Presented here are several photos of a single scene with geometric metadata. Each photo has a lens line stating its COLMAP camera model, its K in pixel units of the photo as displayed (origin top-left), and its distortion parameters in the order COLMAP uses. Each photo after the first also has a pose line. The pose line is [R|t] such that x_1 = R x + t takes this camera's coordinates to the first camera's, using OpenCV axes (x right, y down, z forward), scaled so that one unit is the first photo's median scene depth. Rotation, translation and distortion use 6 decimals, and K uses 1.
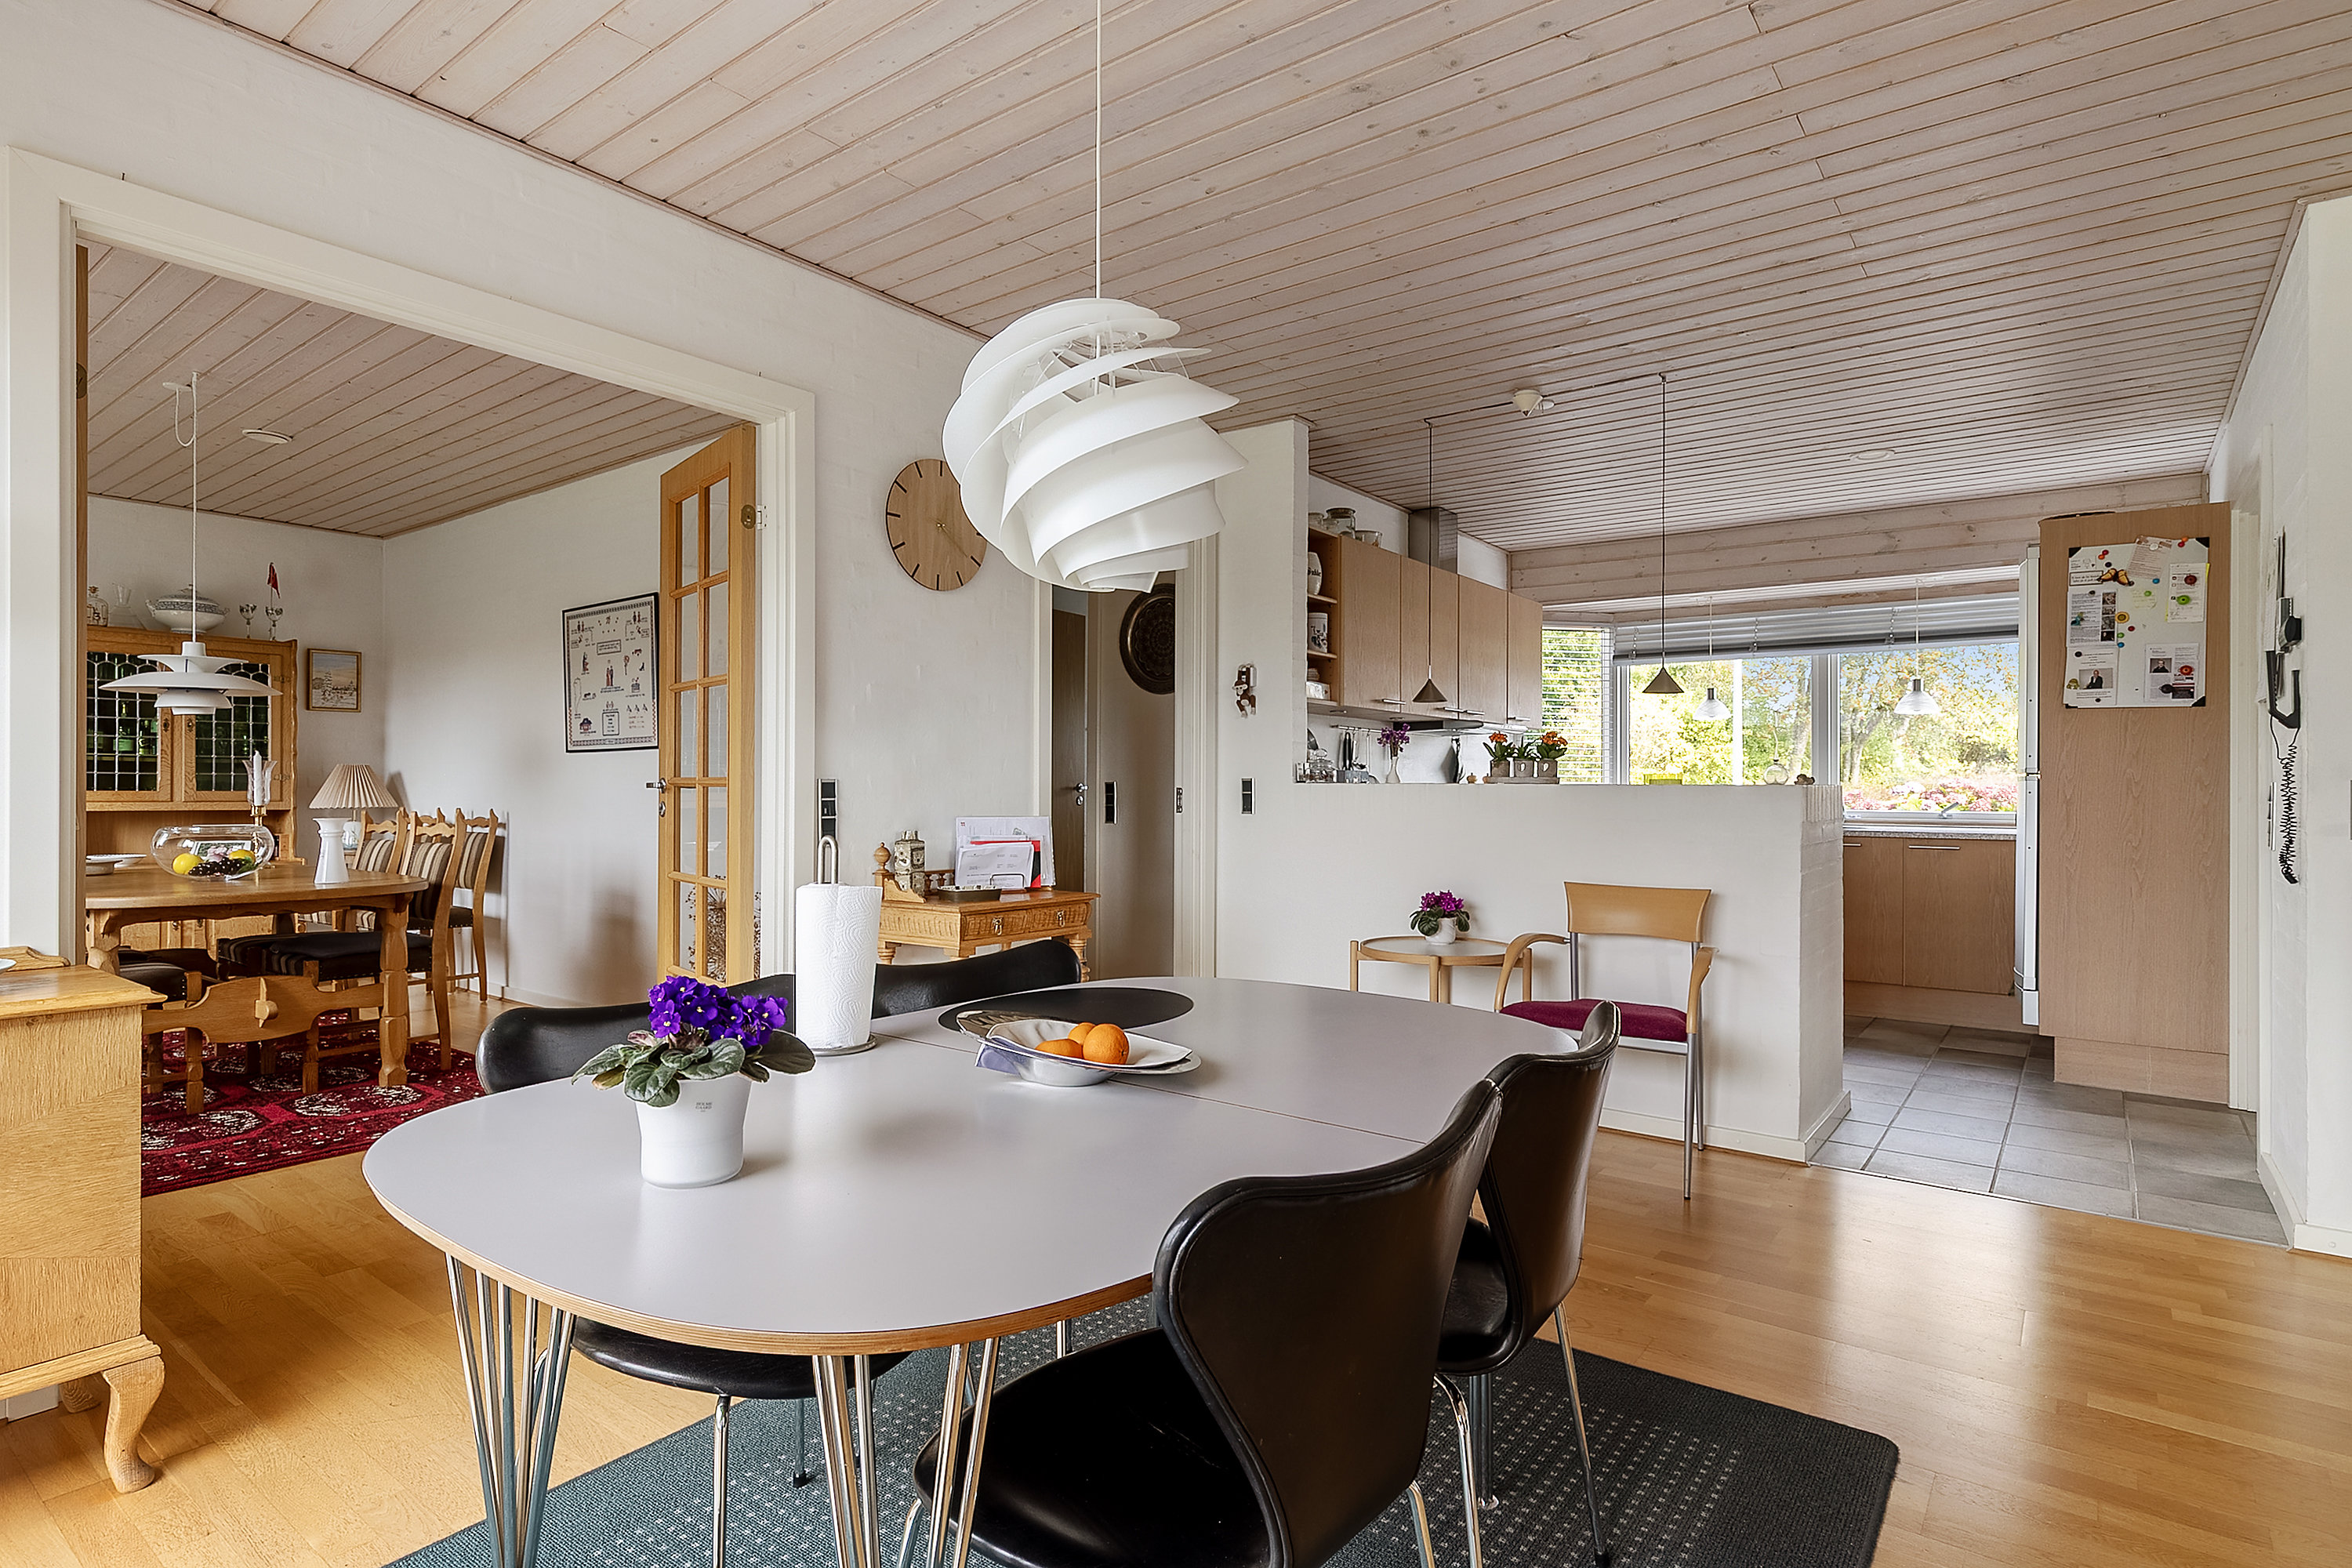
lens RADIAL K [[1205.5, 0, 1178.0], [0, 1205.5, 790.2], [0, 0, 1]] dist [0.006348, 0.000441]
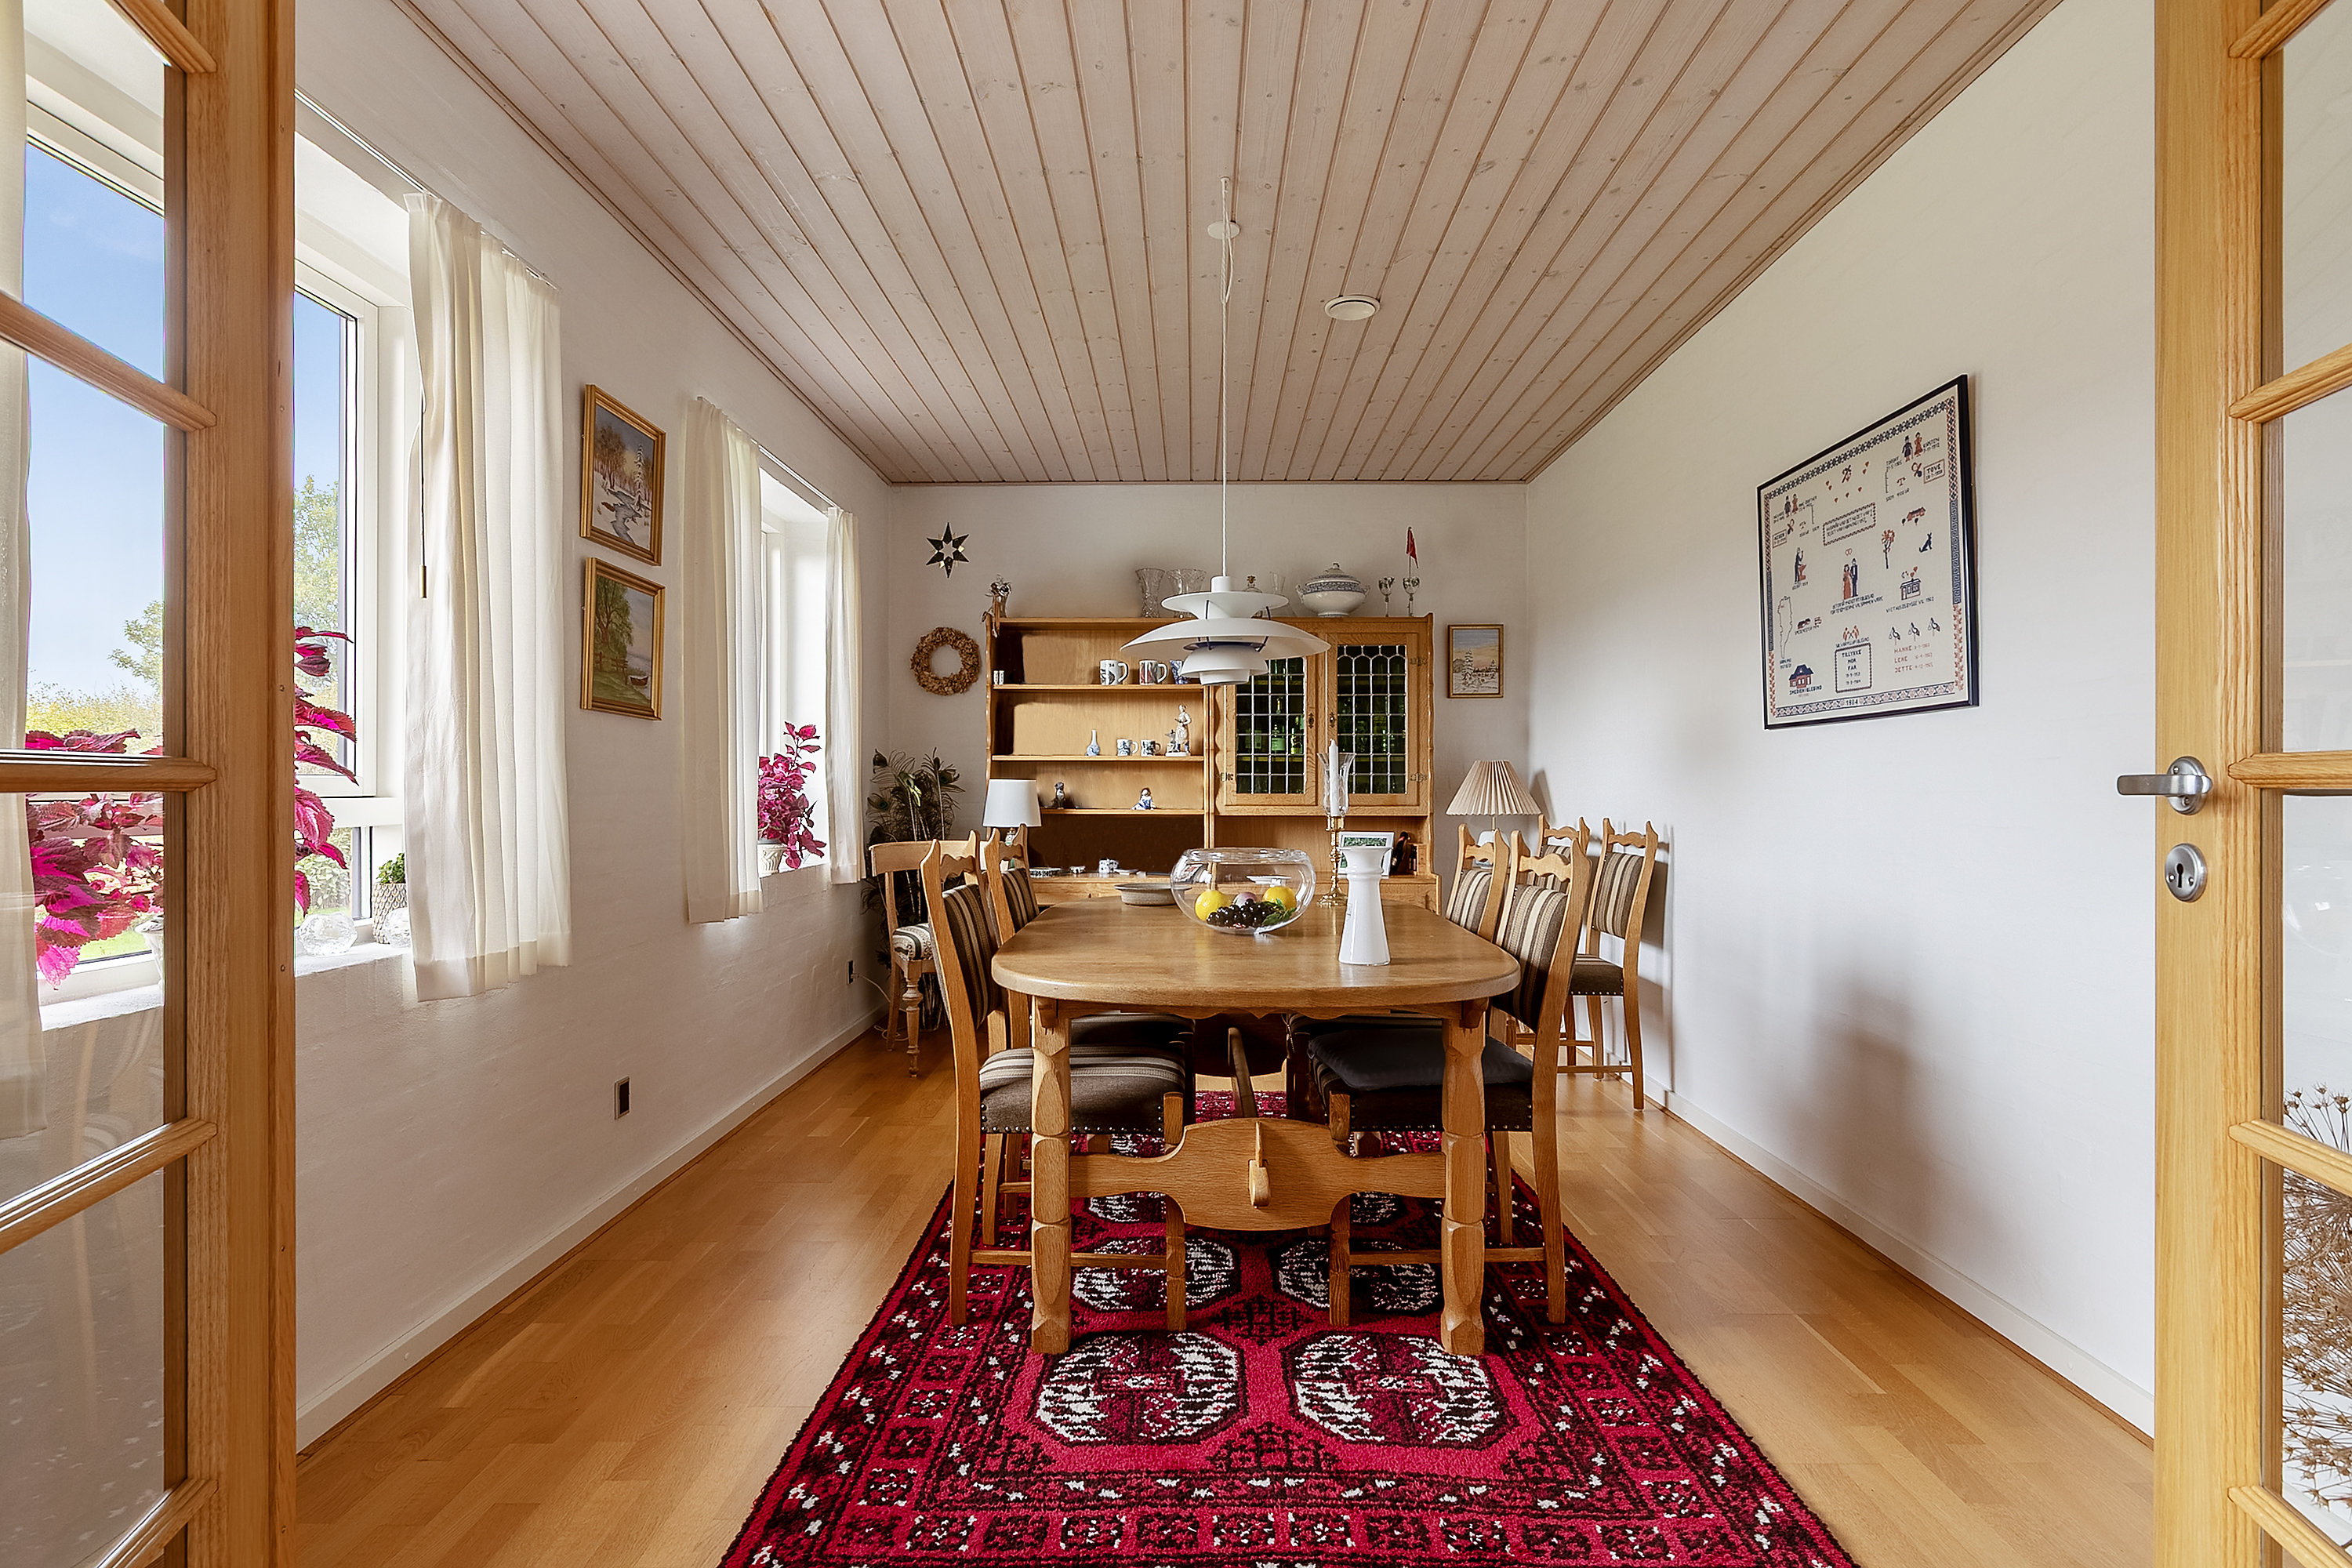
lens RADIAL K [[1109.8, 0, 1180.5], [0, 1109.8, 777.4], [0, 0, 1]] dist [-0.000694, -0.000407]
pose [[0.597292, -0.009887, -0.801963, -0.239503], [0.000918, 0.999932, -0.011644, -0.002124], [0.802023, 0.006219, 0.597260, 0.442785]]
